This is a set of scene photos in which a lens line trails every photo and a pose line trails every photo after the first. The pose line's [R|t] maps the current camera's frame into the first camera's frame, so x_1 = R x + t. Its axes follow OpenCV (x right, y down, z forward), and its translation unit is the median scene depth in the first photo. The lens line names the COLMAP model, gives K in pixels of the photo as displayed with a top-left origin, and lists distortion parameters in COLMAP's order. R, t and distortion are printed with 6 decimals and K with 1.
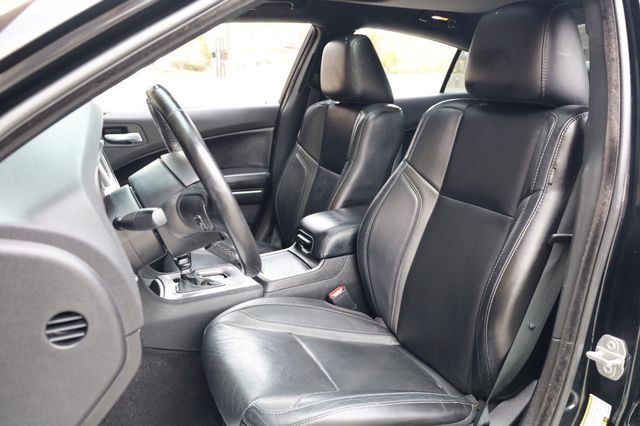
lens RADIAL K [[526.7, 0, 320.0], [0, 526.7, 213.0], [0, 0, 1]] dist [0.001846, 0.004581]
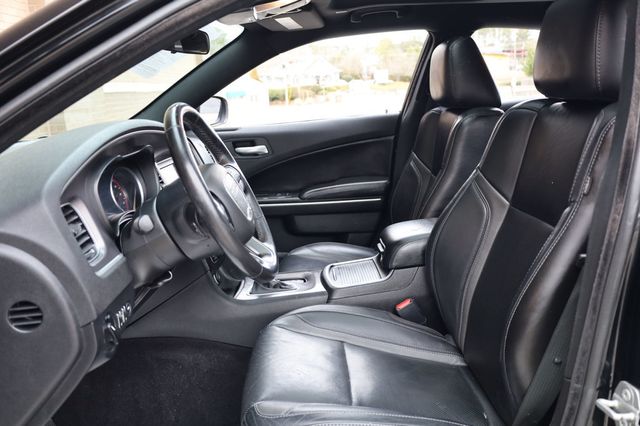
lens RADIAL K [[516.5, 0, 320.0], [0, 516.5, 213.0], [0, 0, 1]] dist [-0.000148, -0.003196]
pose [[0.940275, 0.016888, -0.339996, 0.211034], [-0.021298, 0.999730, -0.009242, -0.006082], [0.339748, 0.015931, 0.940382, 0.050932]]
